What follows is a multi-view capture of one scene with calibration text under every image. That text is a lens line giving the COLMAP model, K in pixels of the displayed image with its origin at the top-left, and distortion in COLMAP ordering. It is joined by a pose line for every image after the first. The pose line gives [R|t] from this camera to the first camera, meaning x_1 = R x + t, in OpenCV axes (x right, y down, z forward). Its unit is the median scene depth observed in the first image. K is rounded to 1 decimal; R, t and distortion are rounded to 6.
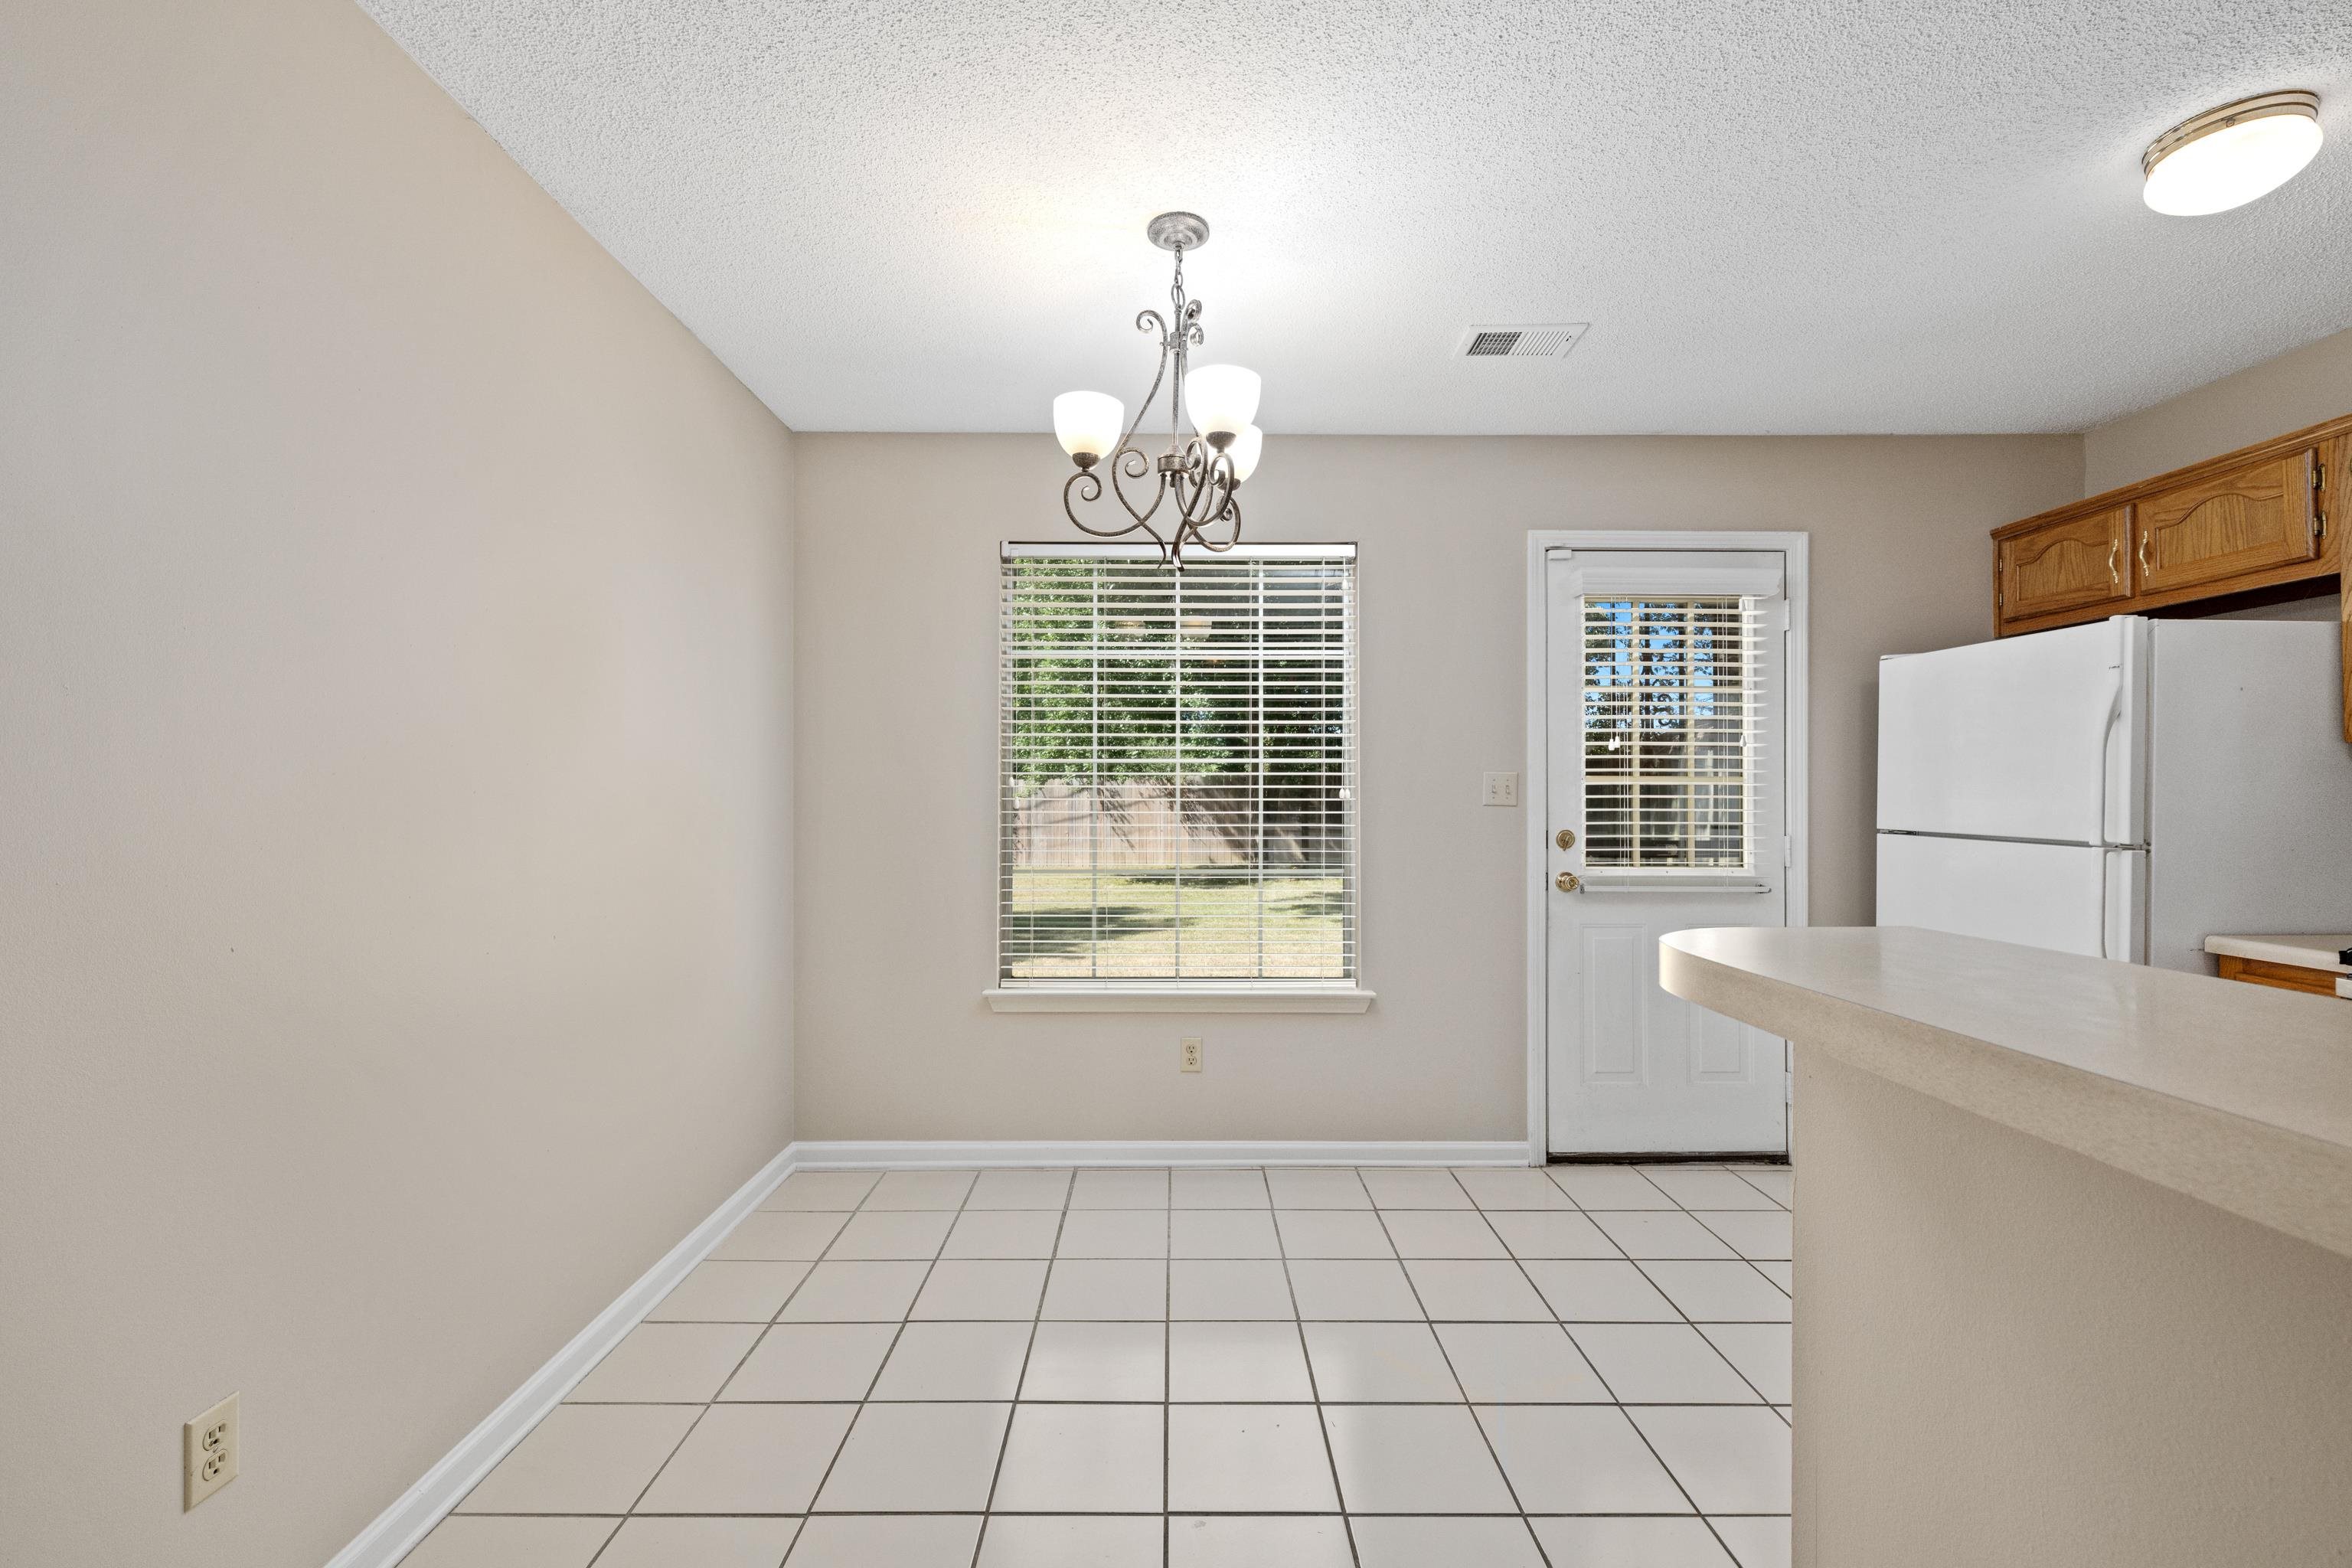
lens RADIAL K [[991.7, 0, 1171.2], [0, 991.7, 794.6], [0, 0, 1]] dist [-0.000431, 0.000026]
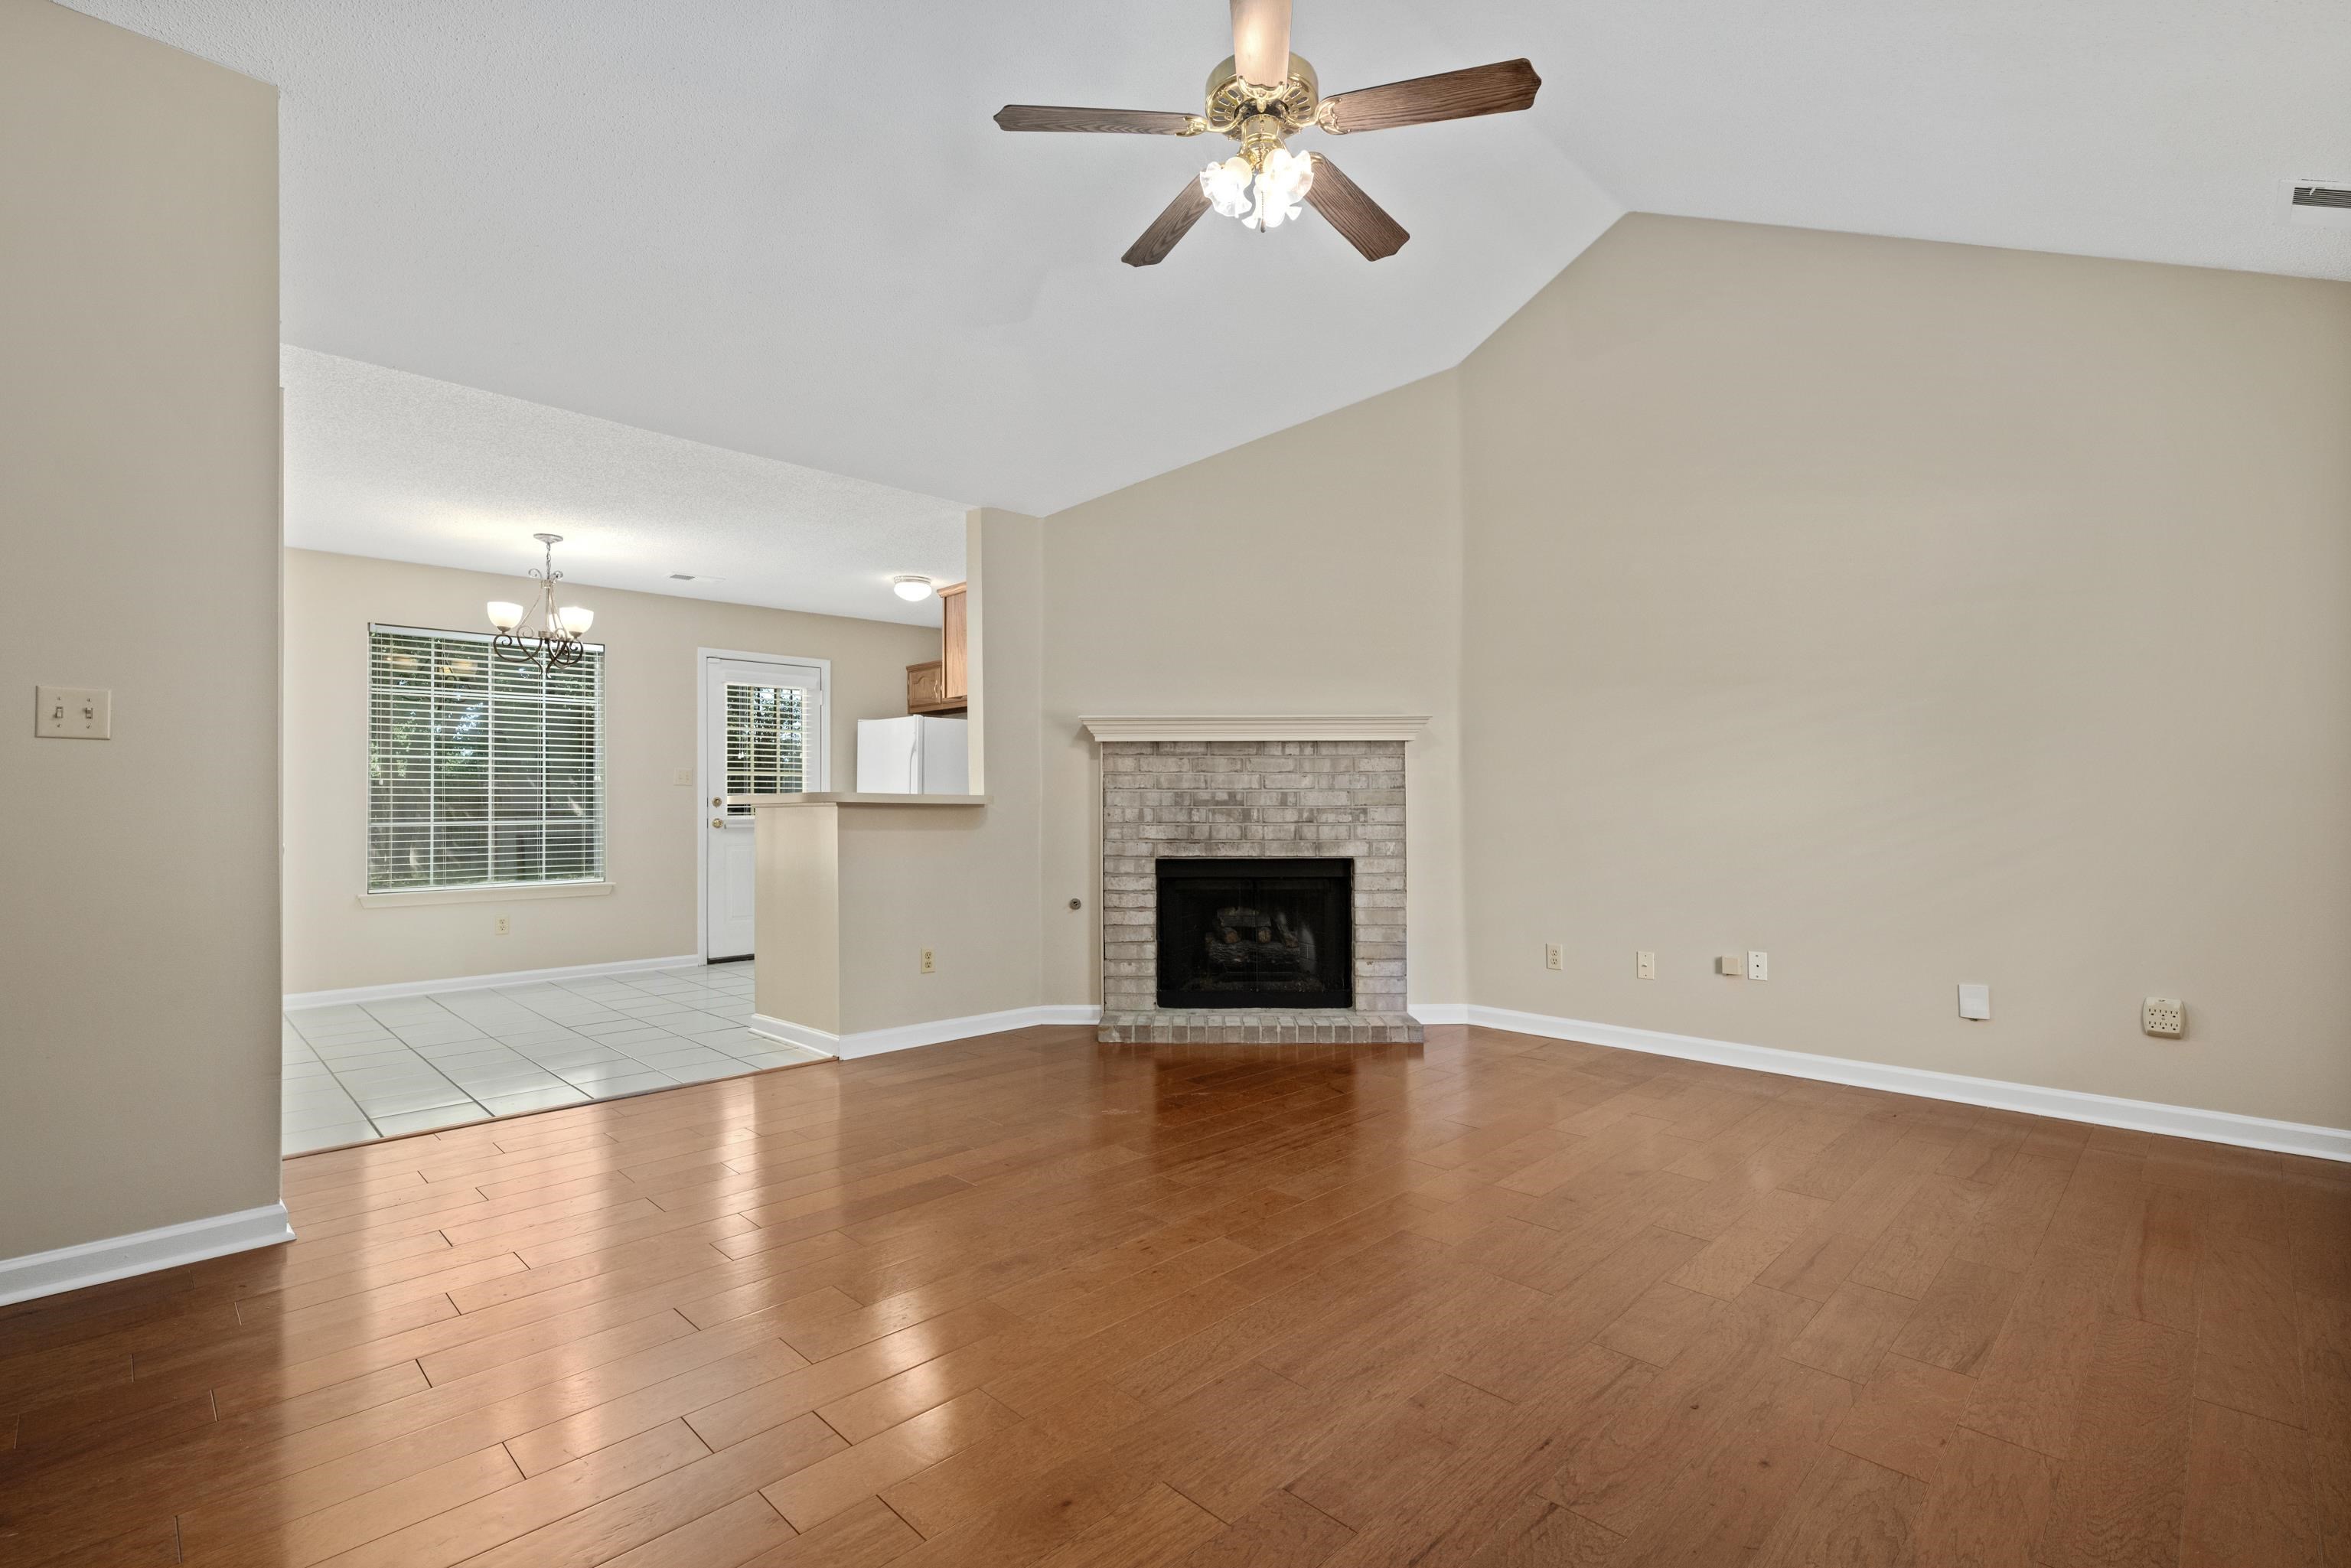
lens RADIAL K [[1057.4, 0, 1175.5], [0, 1057.4, 784.0], [0, 0, 1]] dist [0.000266, 0.000585]
pose [[0.715516, 0.008059, 0.698550, -0.452166], [0.007275, 0.999793, -0.018986, 0.057977], [-0.698558, 0.018666, 0.715310, -1.230278]]
